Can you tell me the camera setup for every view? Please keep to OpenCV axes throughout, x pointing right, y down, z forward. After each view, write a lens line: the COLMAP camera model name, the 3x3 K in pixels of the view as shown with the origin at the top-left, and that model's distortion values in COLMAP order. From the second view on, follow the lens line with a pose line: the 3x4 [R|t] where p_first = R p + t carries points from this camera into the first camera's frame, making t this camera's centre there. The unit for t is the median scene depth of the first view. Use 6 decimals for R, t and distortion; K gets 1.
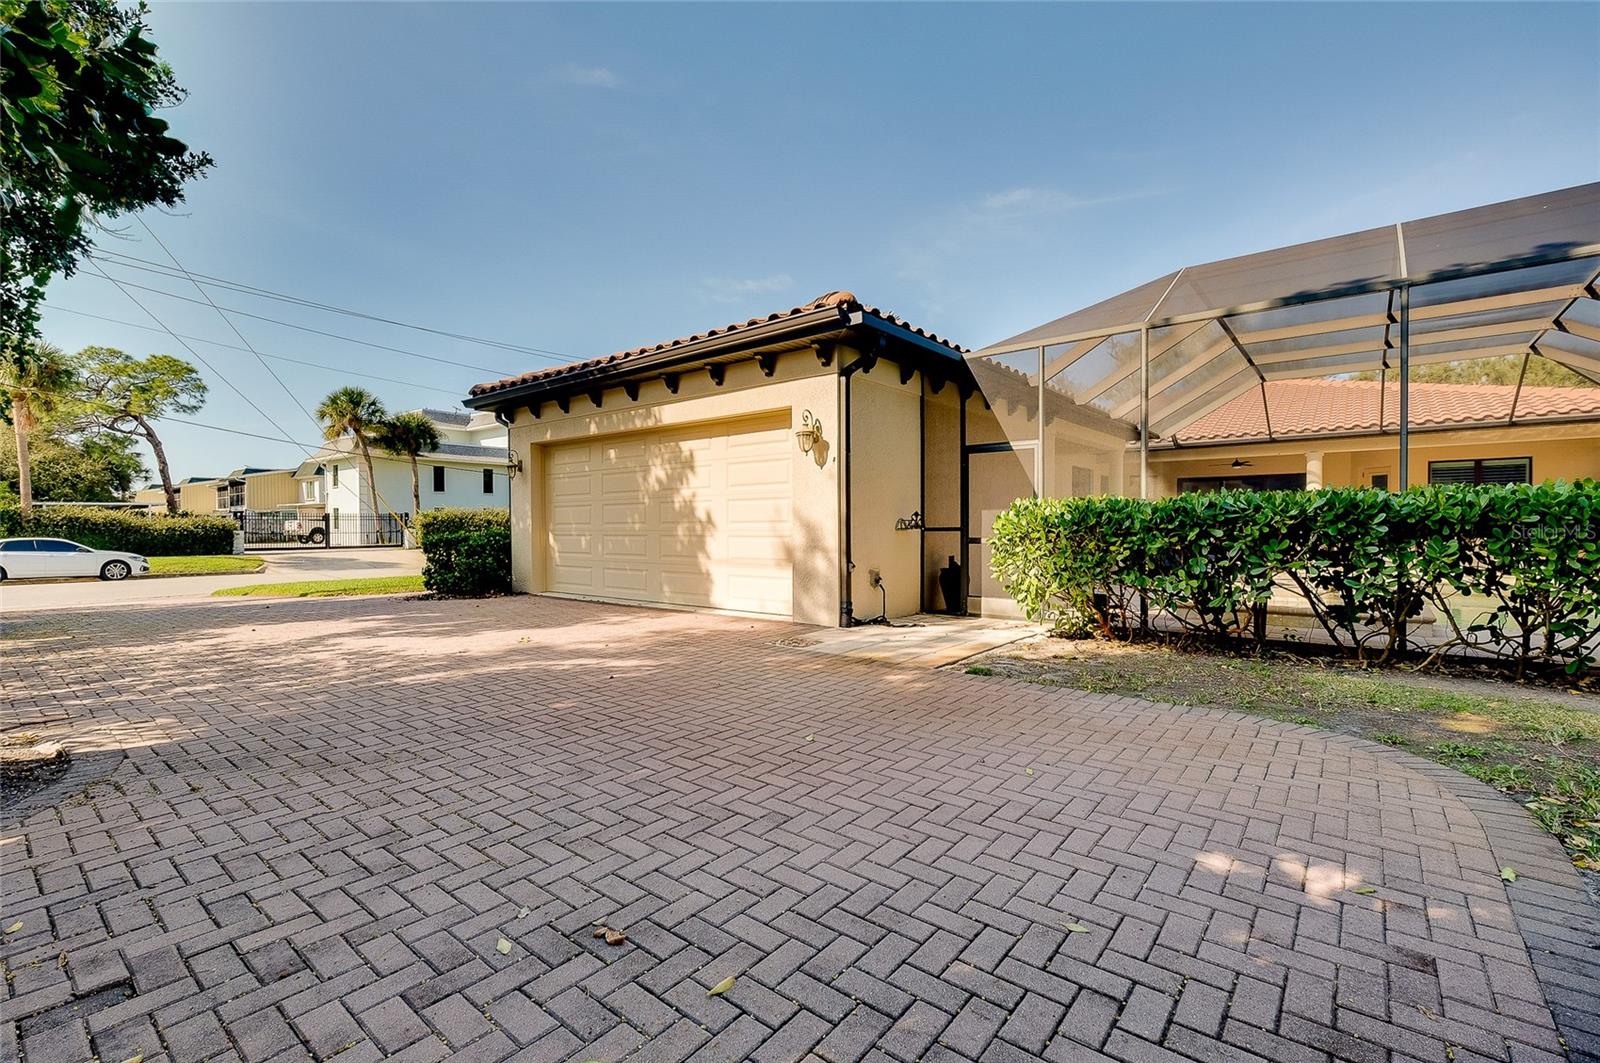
lens RADIAL K [[698.5, 0, 806.7], [0, 698.5, 544.8], [0, 0, 1]] dist [-0.000842, -0.000007]
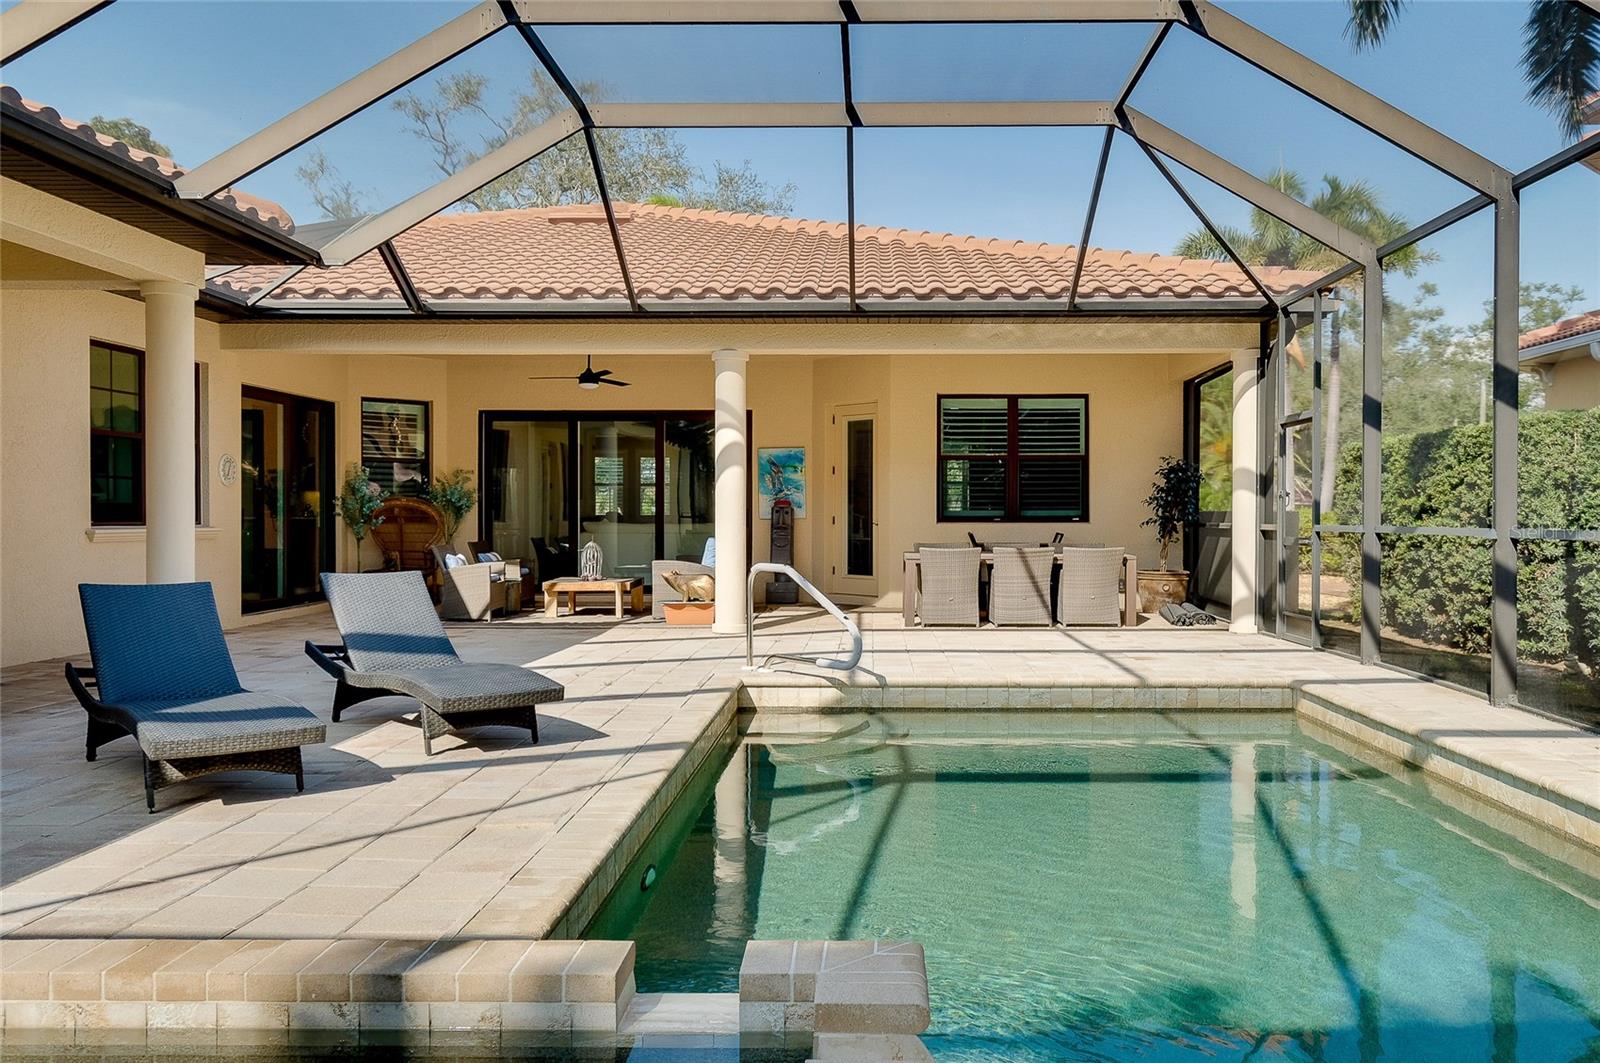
lens RADIAL K [[1424.1, 0, 800.0], [0, 1424.1, 531.5], [0, 0, 1]] dist [0.002453, 0.014206]
pose [[0.808269, -0.001513, 0.588812, 0.271252], [0.012068, 0.999829, -0.013997, -0.014095], [-0.588690, 0.018419, 0.808149, 0.304286]]
